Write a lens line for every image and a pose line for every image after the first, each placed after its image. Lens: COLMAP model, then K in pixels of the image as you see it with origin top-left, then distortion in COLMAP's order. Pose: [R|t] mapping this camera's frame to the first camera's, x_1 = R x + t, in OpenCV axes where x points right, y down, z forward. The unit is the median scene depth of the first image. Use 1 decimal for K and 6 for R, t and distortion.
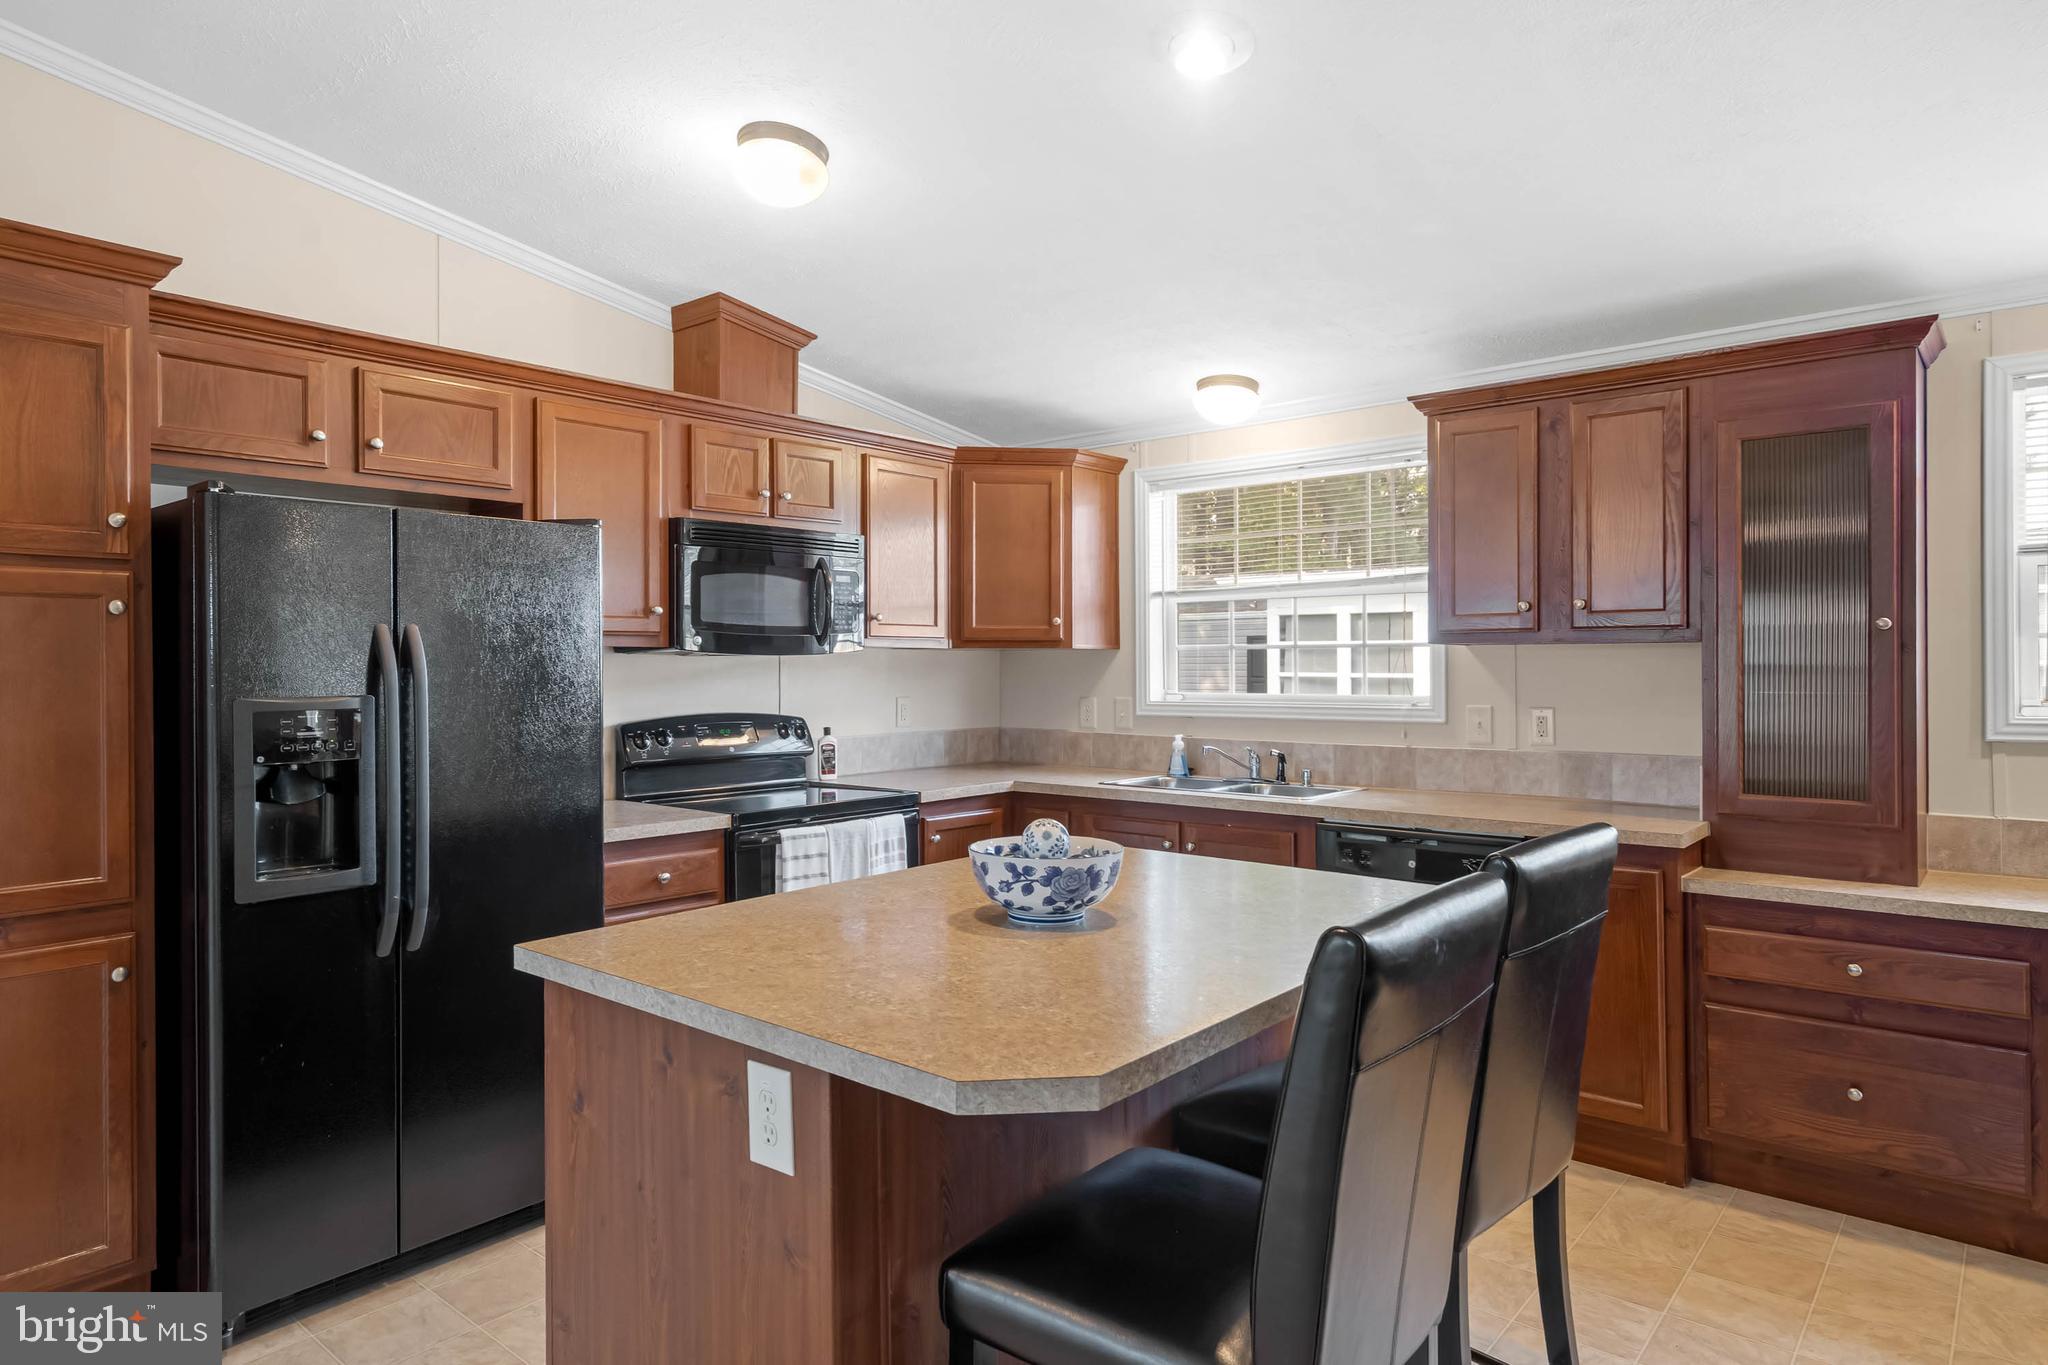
lens RADIAL K [[1196.8, 0, 1015.0], [0, 1196.8, 664.3], [0, 0, 1]] dist [0.002719, 0.000748]
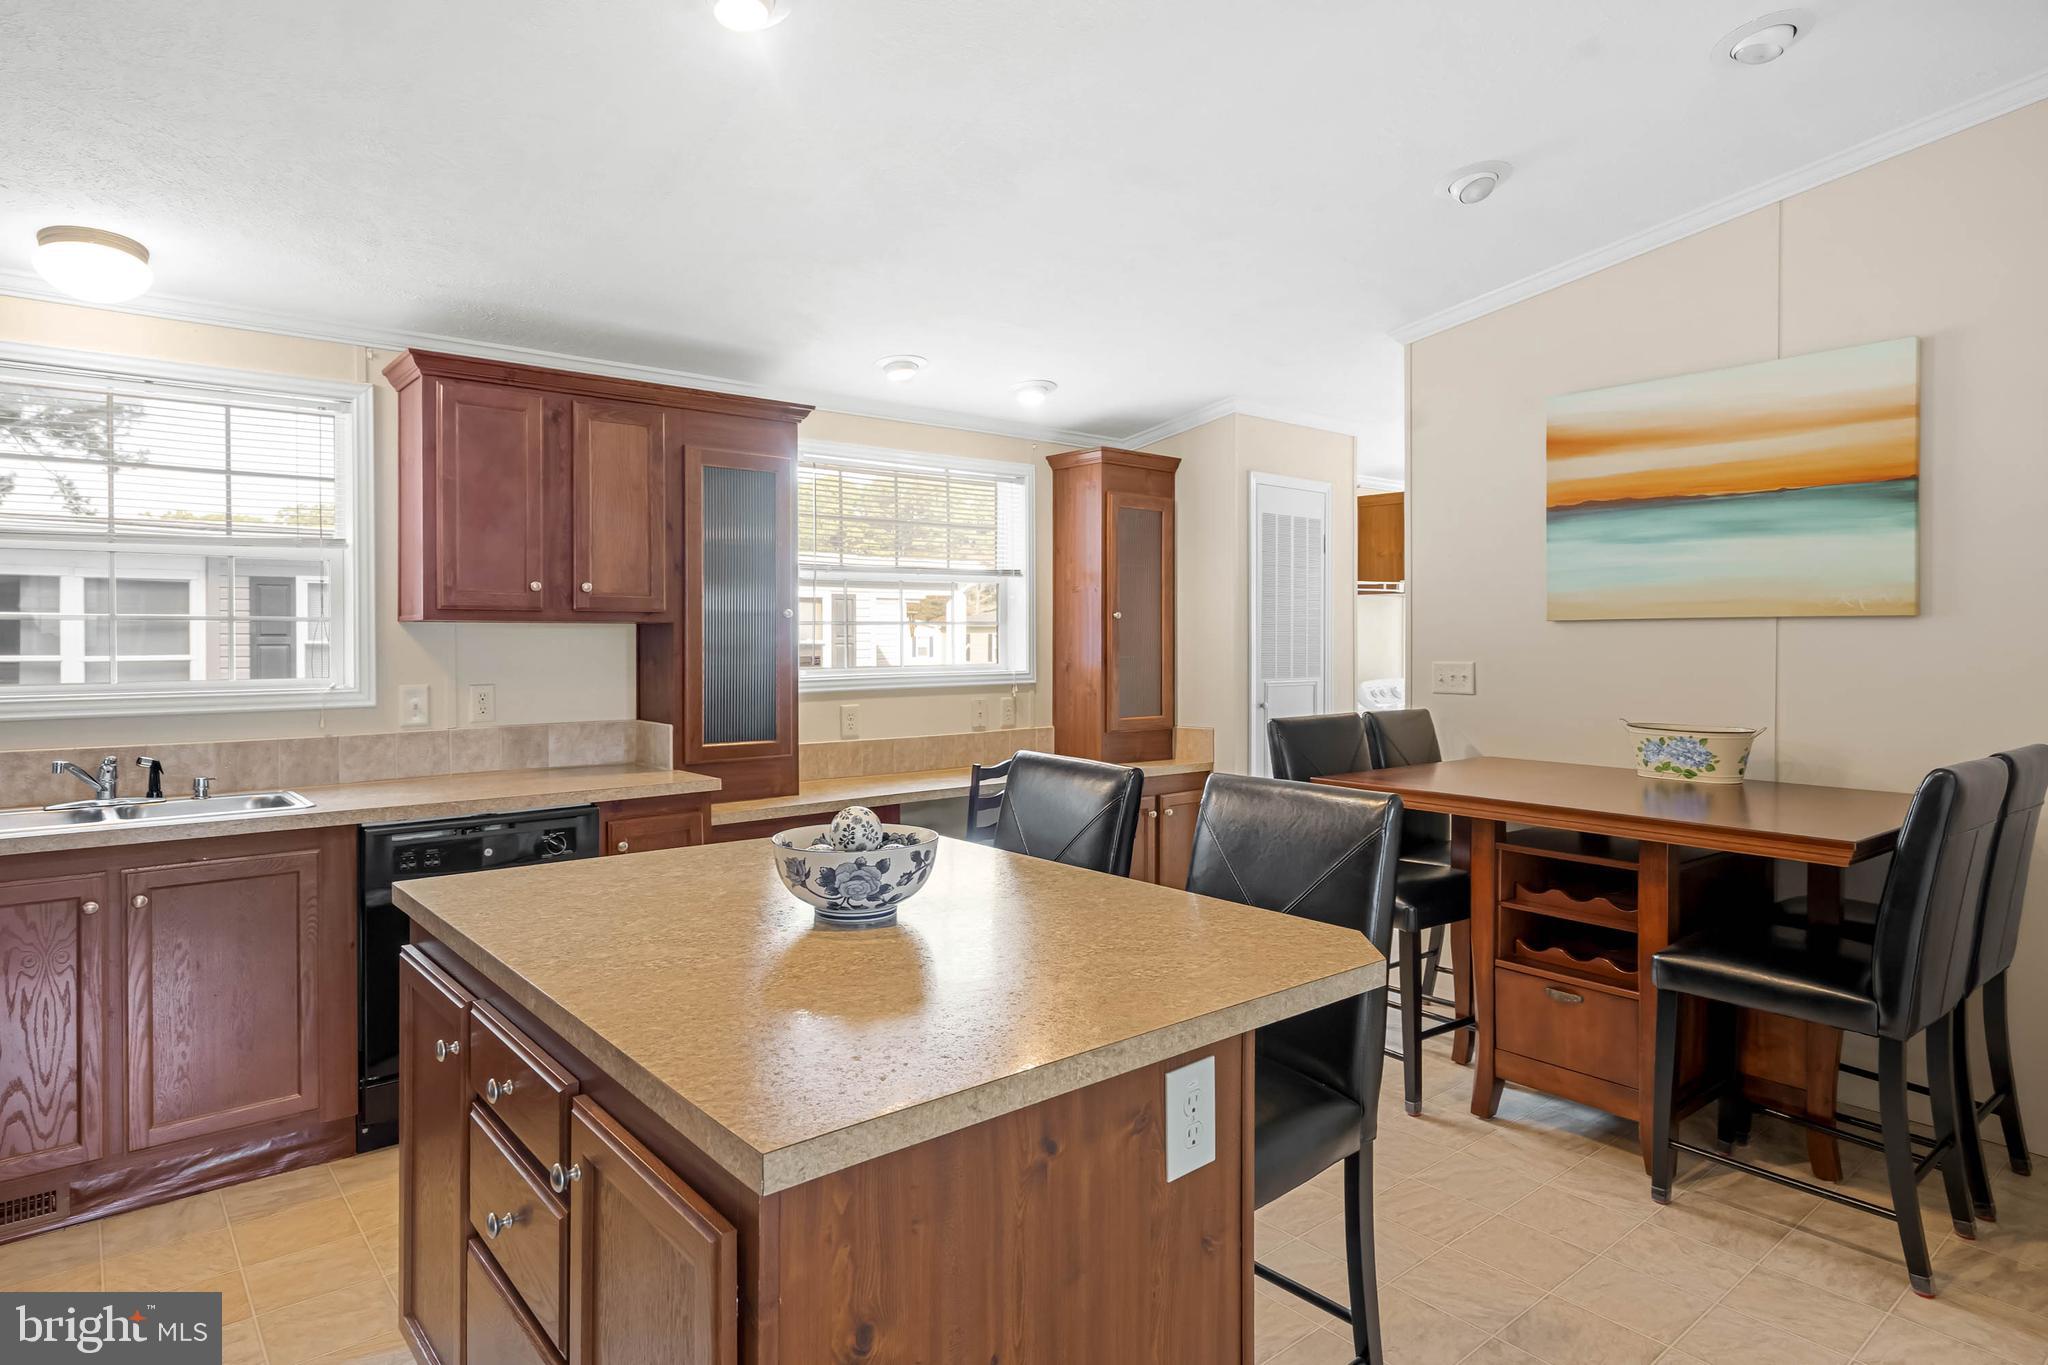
lens RADIAL K [[1147.5, 0, 1014.4], [0, 1147.5, 647.7], [0, 0, 1]] dist [0.001639, 0.000687]
pose [[0.173439, -0.004125, 0.984836, -0.414038], [0.001090, 0.999991, 0.003997, 0.001181], [-0.984844, 0.000380, 0.173442, 0.362417]]
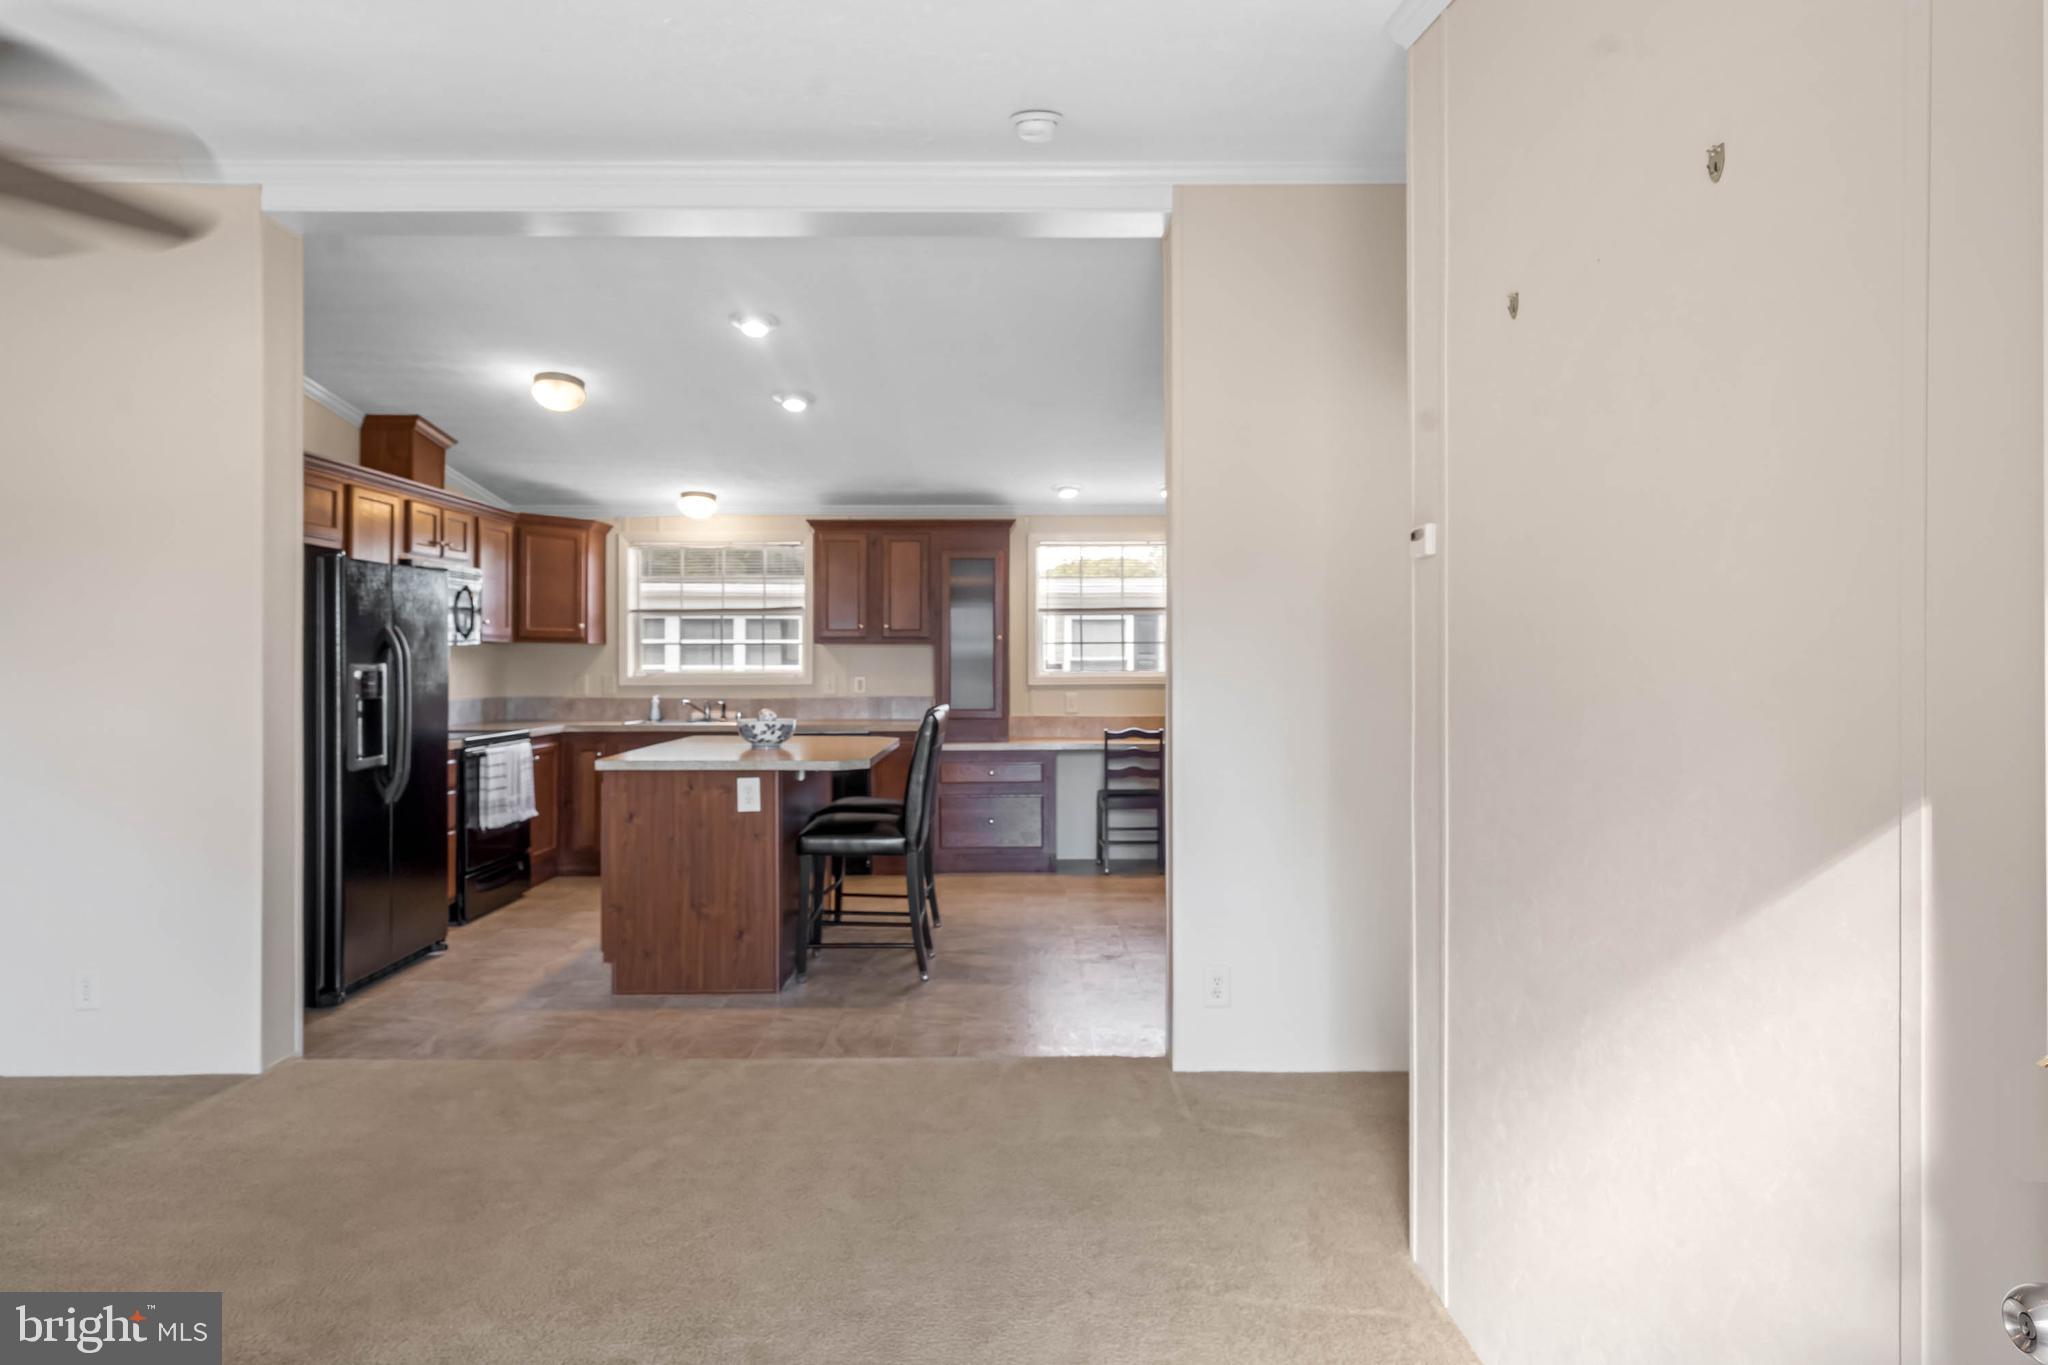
lens RADIAL K [[1163.4, 0, 1027.9], [0, 1163.4, 658.6], [0, 0, 1]] dist [-0.001526, 0.000756]
pose [[0.756550, 0.004496, 0.653920, -0.600593], [-0.002244, 0.999988, -0.004279, 0.014134], [-0.653932, 0.001770, 0.756551, -0.644823]]
